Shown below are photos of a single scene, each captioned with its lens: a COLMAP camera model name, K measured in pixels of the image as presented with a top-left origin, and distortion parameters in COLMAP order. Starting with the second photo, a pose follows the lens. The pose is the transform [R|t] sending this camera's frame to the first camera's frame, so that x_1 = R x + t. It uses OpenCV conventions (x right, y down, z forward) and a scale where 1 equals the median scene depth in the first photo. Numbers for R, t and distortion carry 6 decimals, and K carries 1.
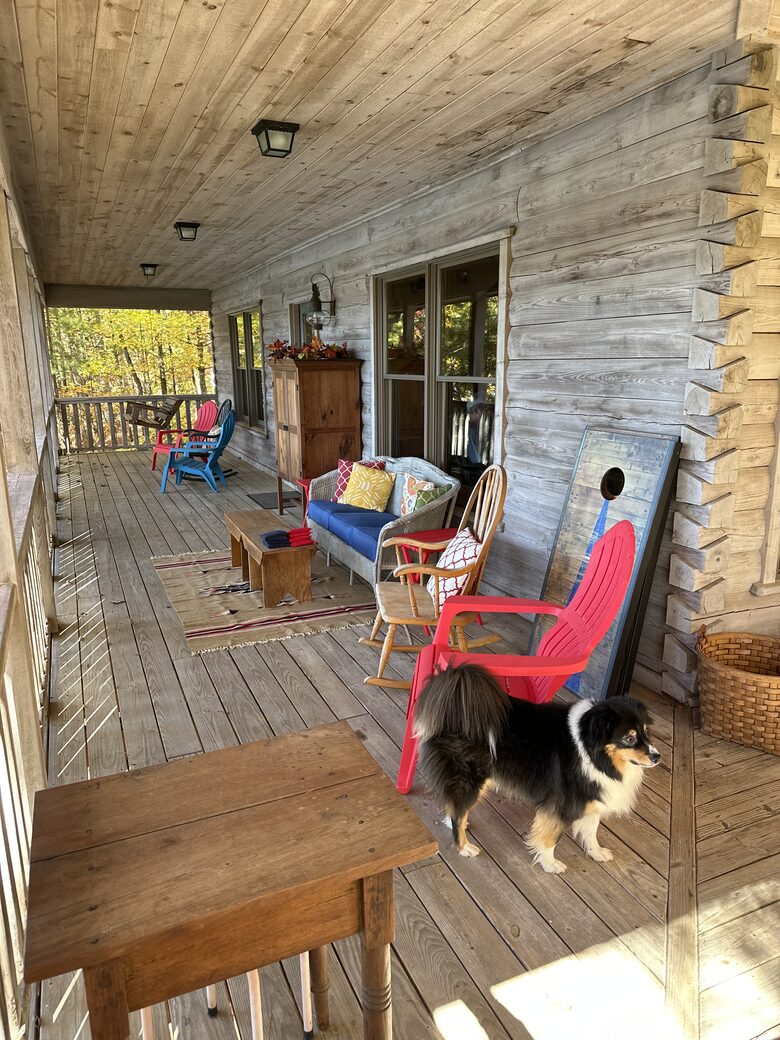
lens RADIAL K [[739.5, 0, 390.5], [0, 739.5, 523.0], [0, 0, 1]] dist [0.031321, -0.002405]
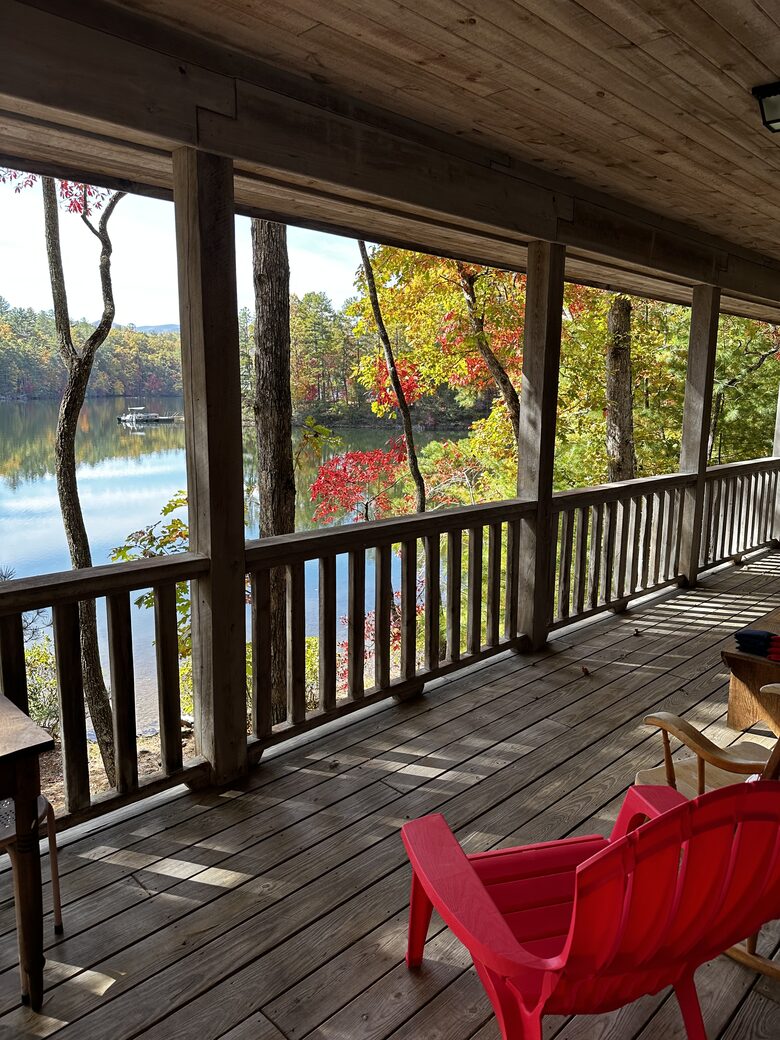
lens RADIAL K [[739.5, 0, 392.1], [0, 739.5, 514.9], [0, 0, 1]] dist [0.031321, -0.002405]
pose [[0.371901, 0.182562, -0.910143, 0.544287], [-0.230755, 0.967875, 0.099852, -0.137038], [0.899134, 0.172885, 0.402081, 0.523569]]
